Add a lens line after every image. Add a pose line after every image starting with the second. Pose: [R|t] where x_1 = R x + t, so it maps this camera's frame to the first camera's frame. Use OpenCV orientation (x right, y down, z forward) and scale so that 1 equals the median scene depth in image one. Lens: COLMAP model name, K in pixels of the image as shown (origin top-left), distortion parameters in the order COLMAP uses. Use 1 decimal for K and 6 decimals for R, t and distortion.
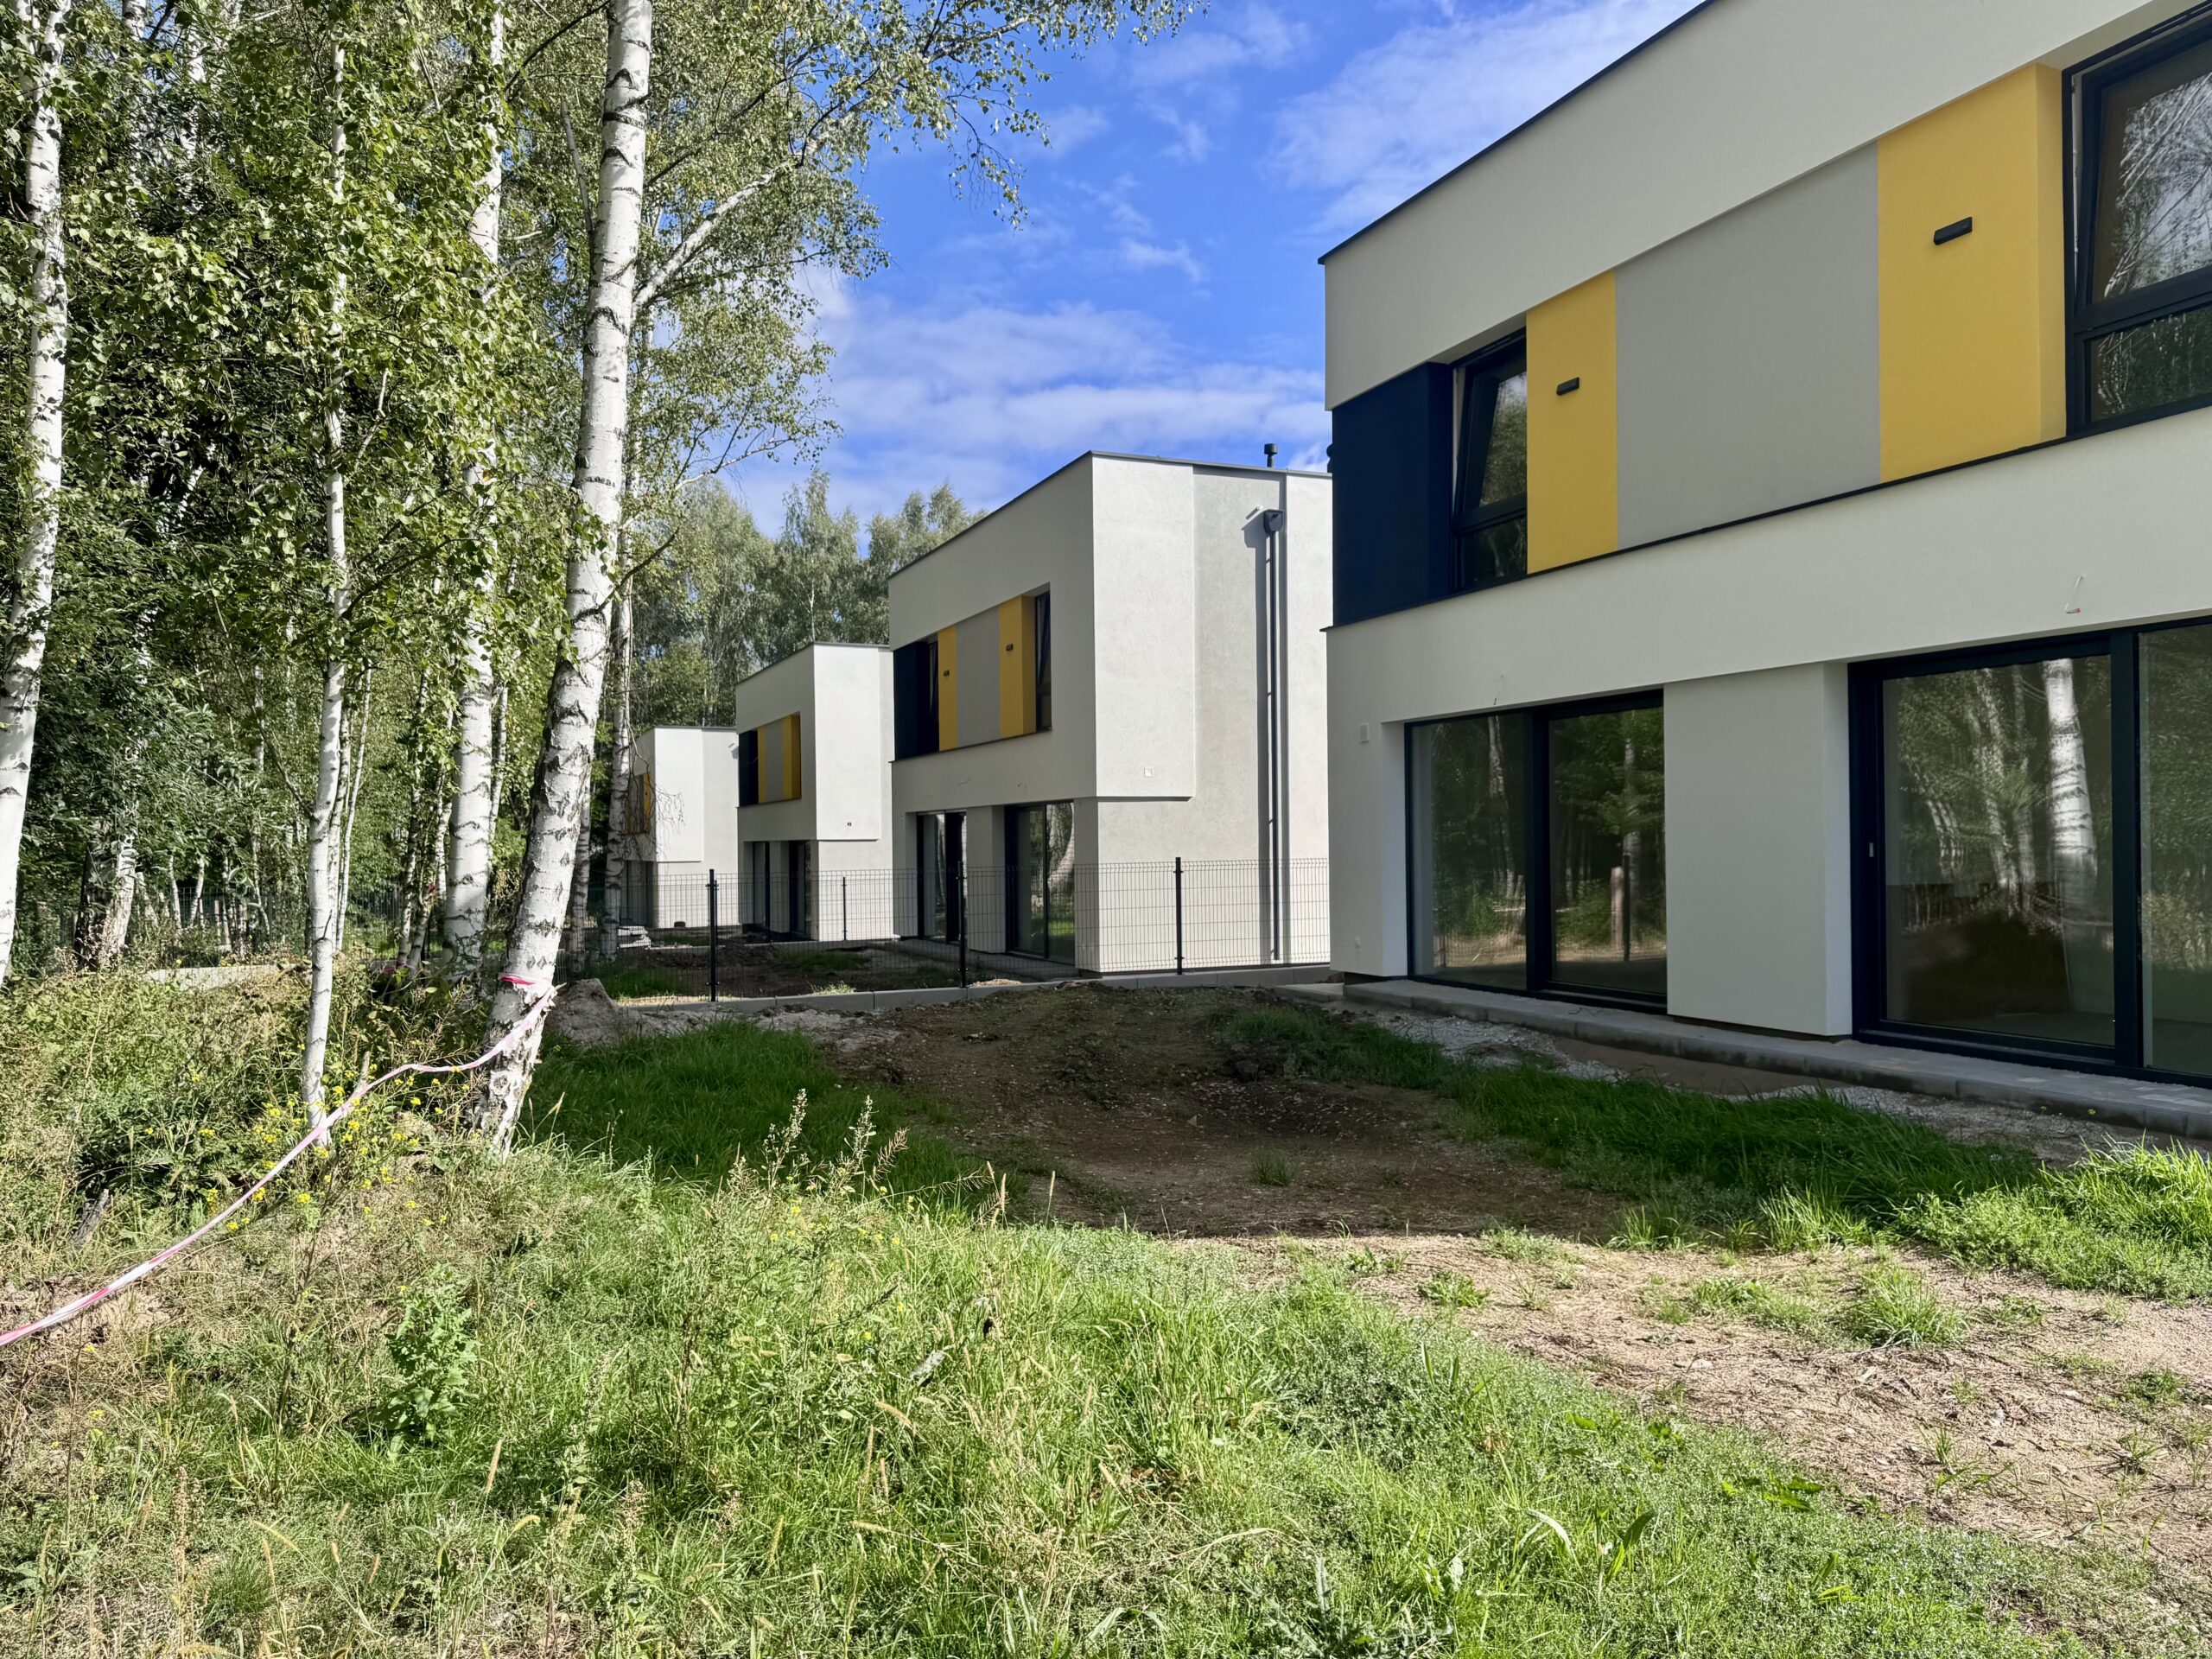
lens RADIAL K [[1567.7, 0, 1106.0], [0, 1567.7, 829.5], [0, 0, 1]] dist [0.092088, -0.096245]
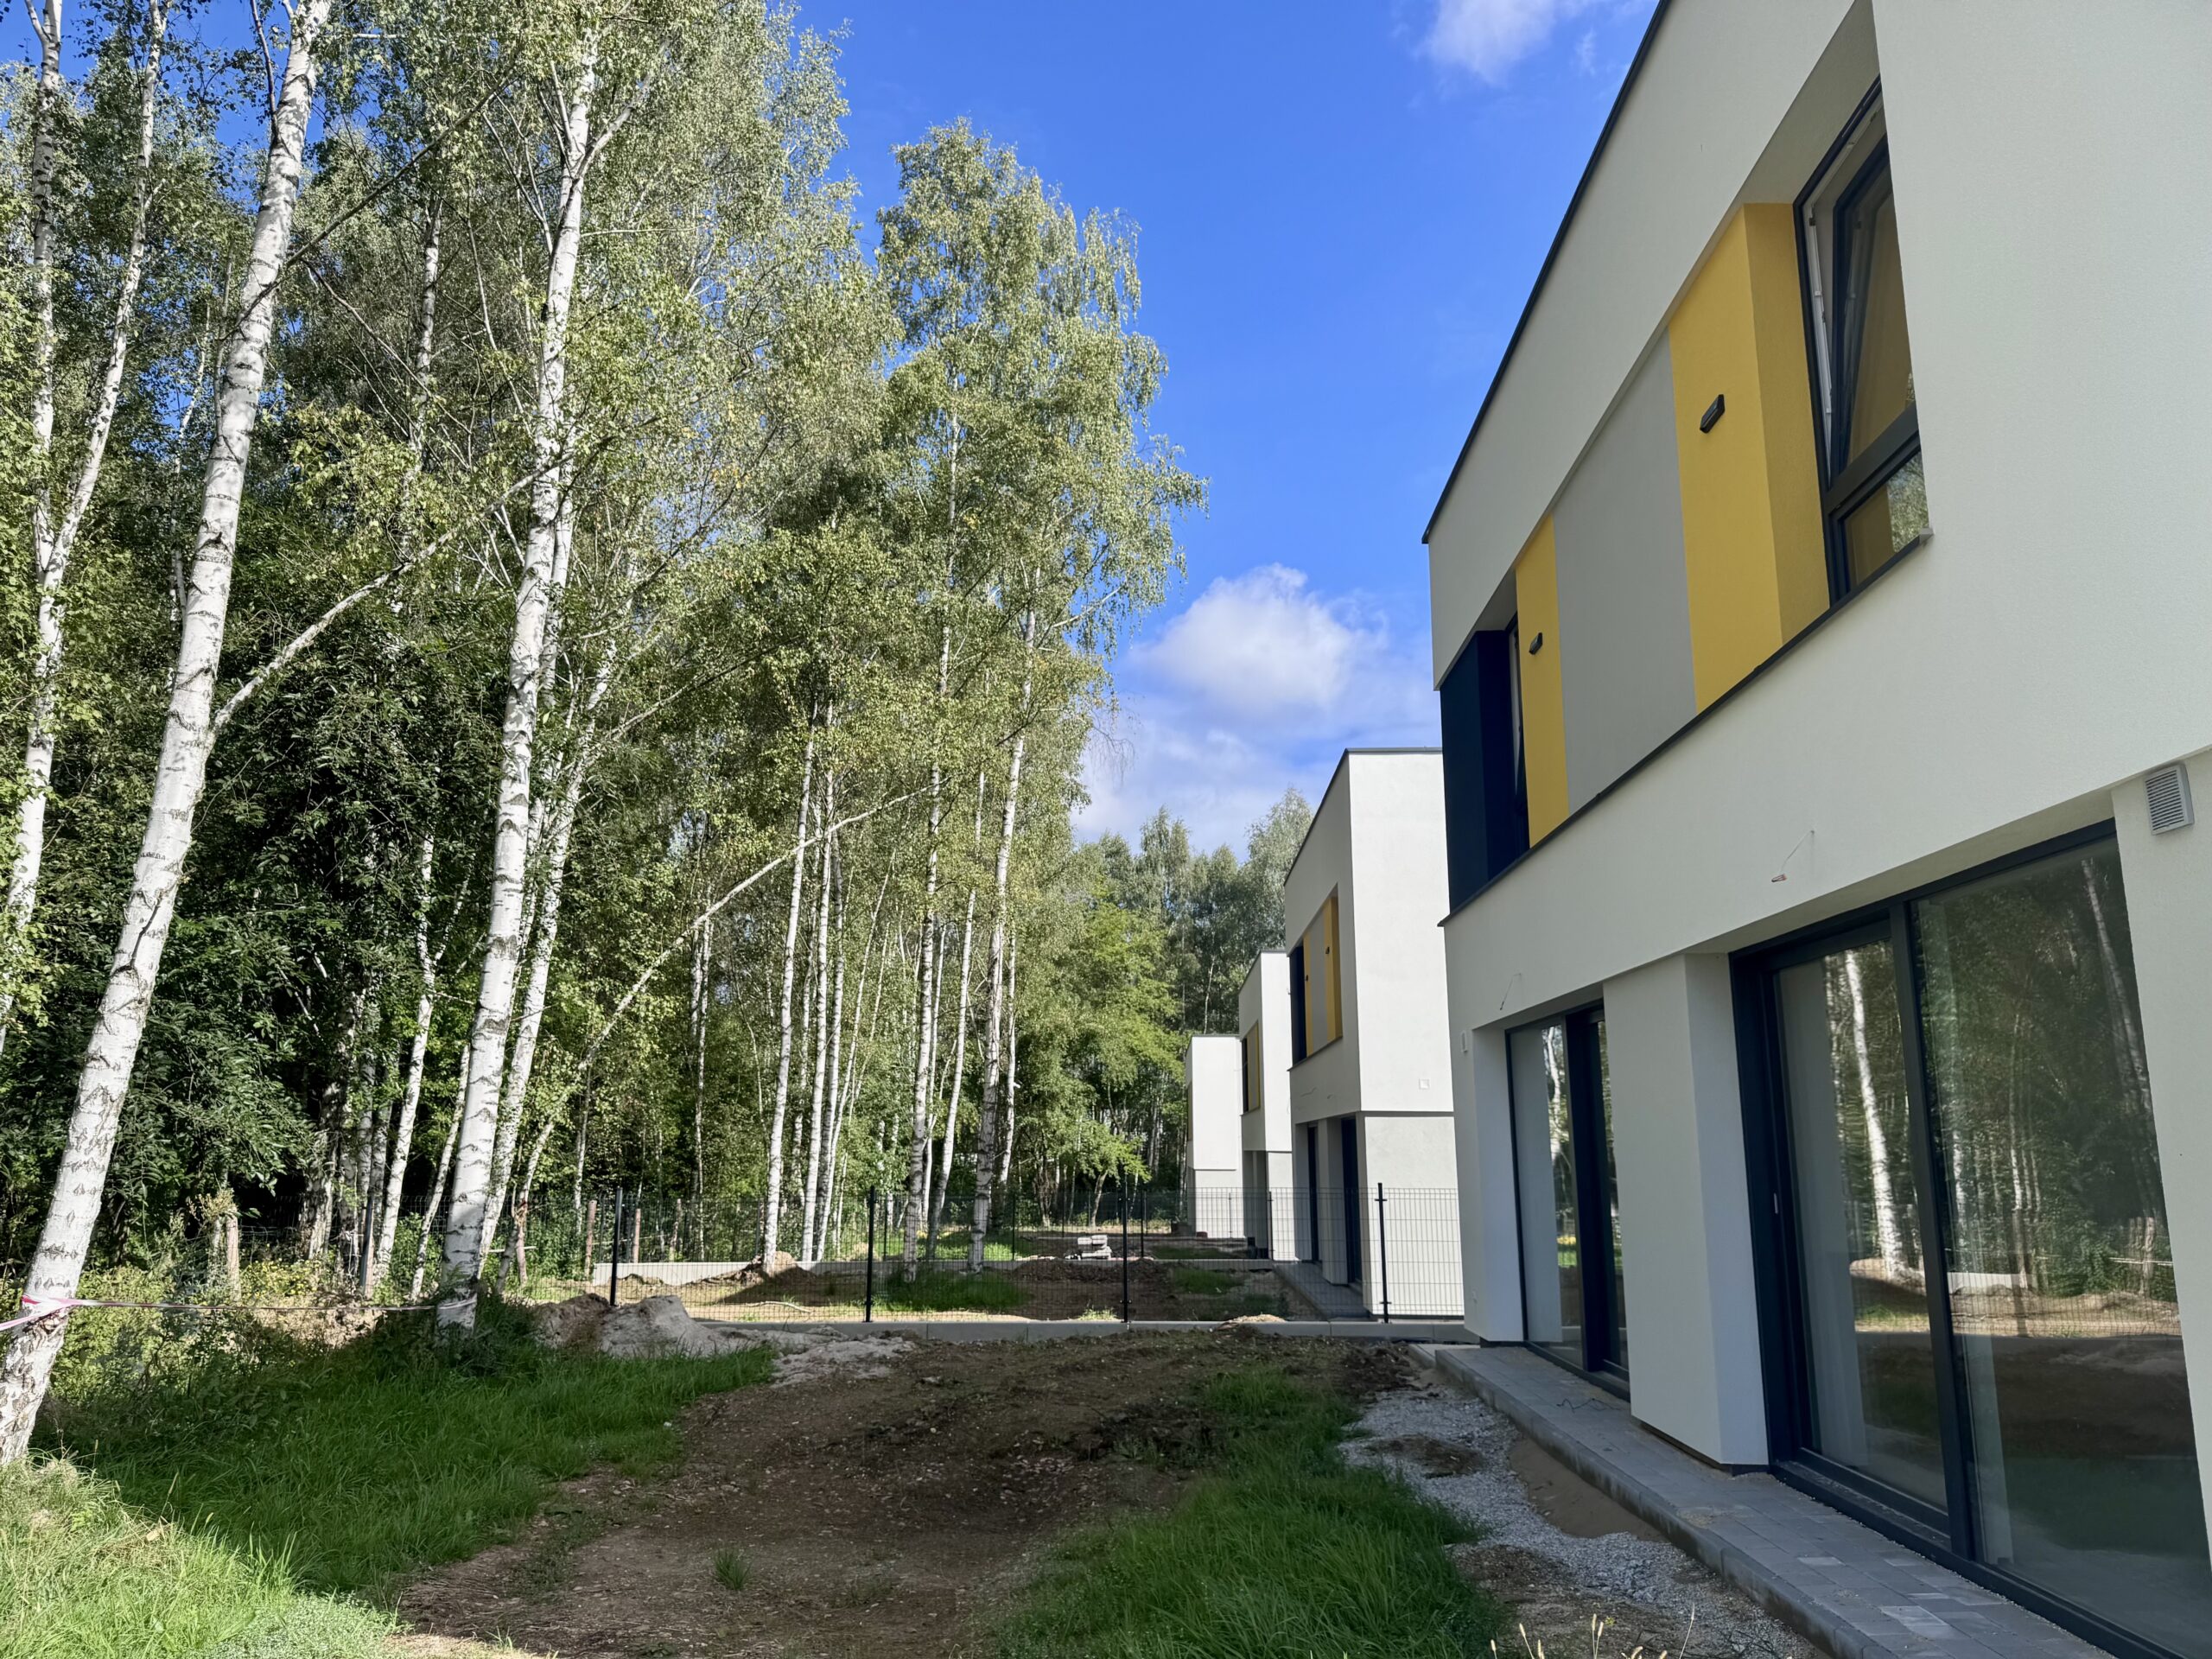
lens RADIAL K [[1567.7, 0, 1106.0], [0, 1567.7, 829.5], [0, 0, 1]] dist [0.092088, -0.096245]
pose [[0.887429, -0.081578, -0.453668, 0.407783], [-0.006625, 0.981856, -0.189515, -0.010392], [0.460896, 0.171186, 0.870787, 0.148555]]
